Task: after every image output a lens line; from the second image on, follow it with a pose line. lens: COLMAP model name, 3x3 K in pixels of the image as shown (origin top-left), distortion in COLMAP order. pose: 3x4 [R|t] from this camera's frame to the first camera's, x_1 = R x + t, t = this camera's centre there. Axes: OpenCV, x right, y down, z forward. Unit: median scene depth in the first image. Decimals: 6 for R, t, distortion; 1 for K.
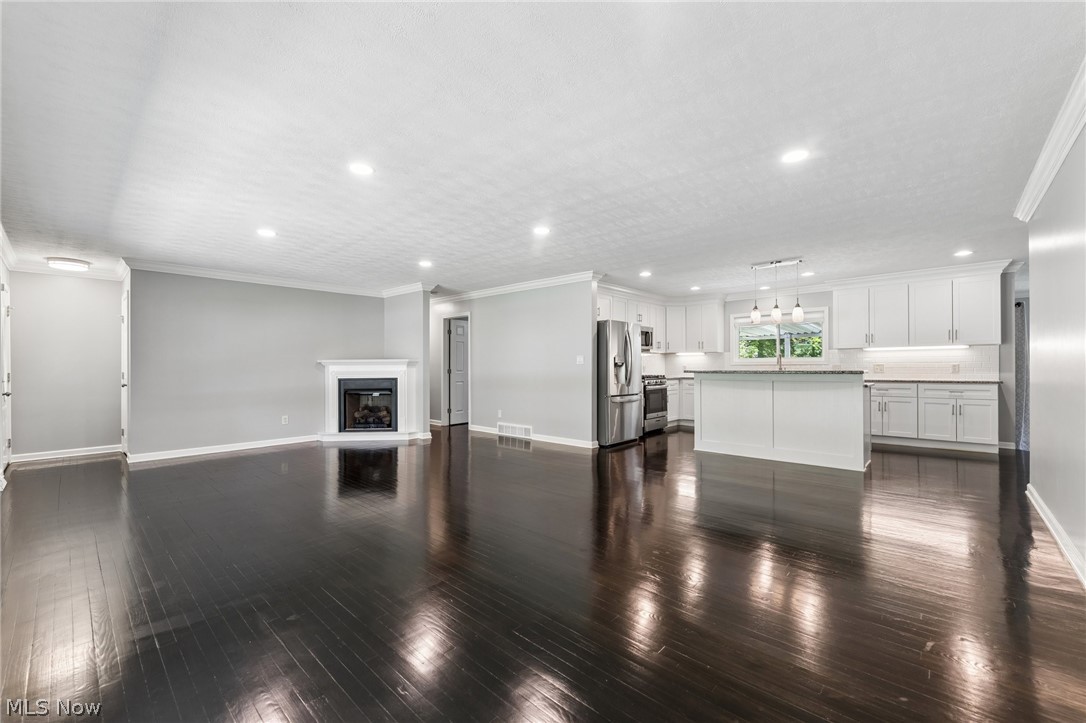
lens RADIAL K [[440.3, 0, 543.0], [0, 440.3, 367.6], [0, 0, 1]] dist [0.000782, 0.000054]
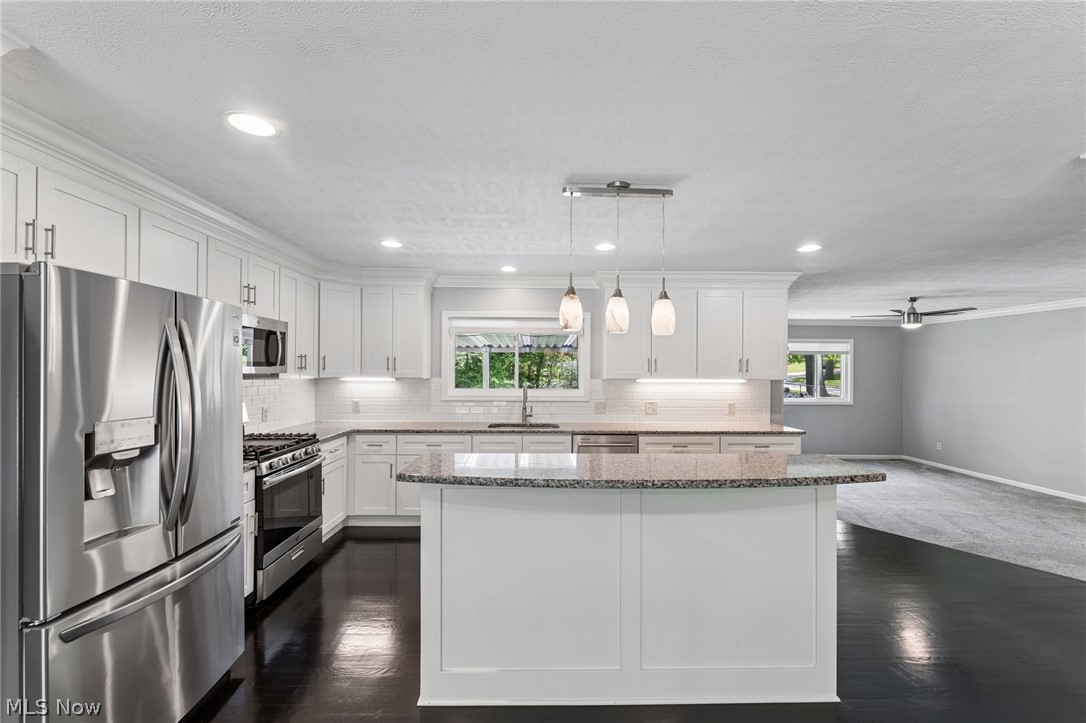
lens RADIAL K [[440.3, 0, 543.0], [0, 440.3, 367.6], [0, 0, 1]] dist [0.000782, 0.000054]
pose [[0.725085, 0.013374, 0.688530, 0.140842], [-0.007805, 0.999907, -0.011203, -0.045864], [-0.688615, 0.002749, 0.725122, 0.538938]]
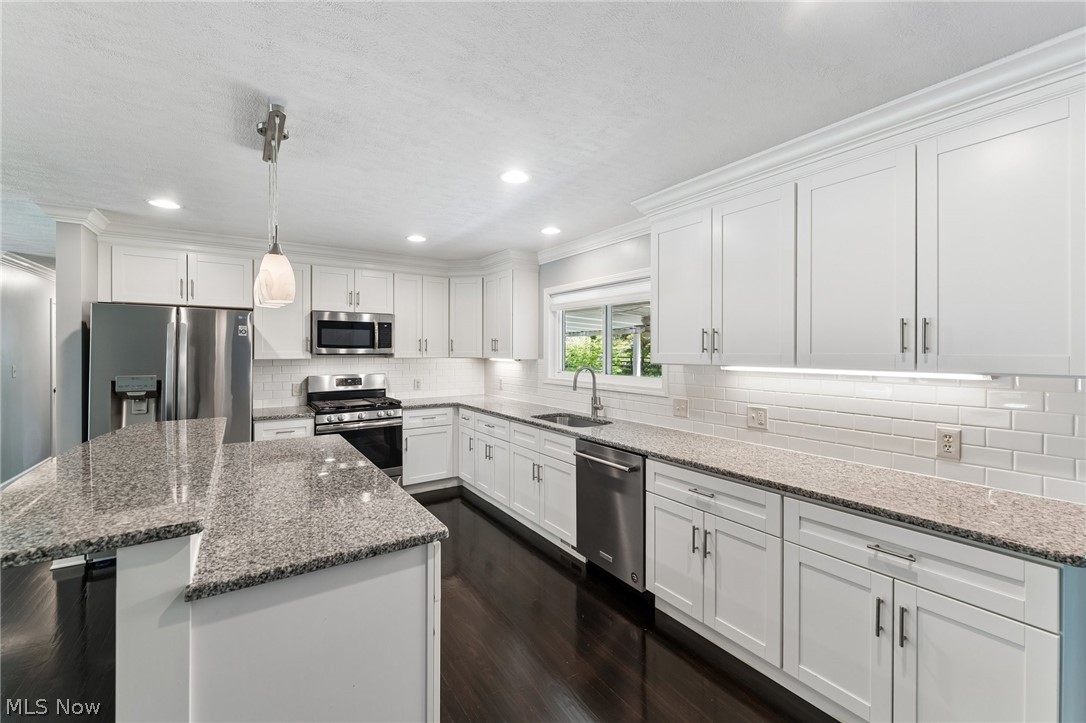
lens RADIAL K [[445.3, 0, 547.3], [0, 445.3, 349.2], [0, 0, 1]] dist [0.014892, 0.000309]
pose [[0.972840, 0.007636, -0.231351, 0.591233], [-0.008812, 0.999953, -0.004052, -0.048156], [0.231309, 0.005980, 0.972862, 0.508618]]
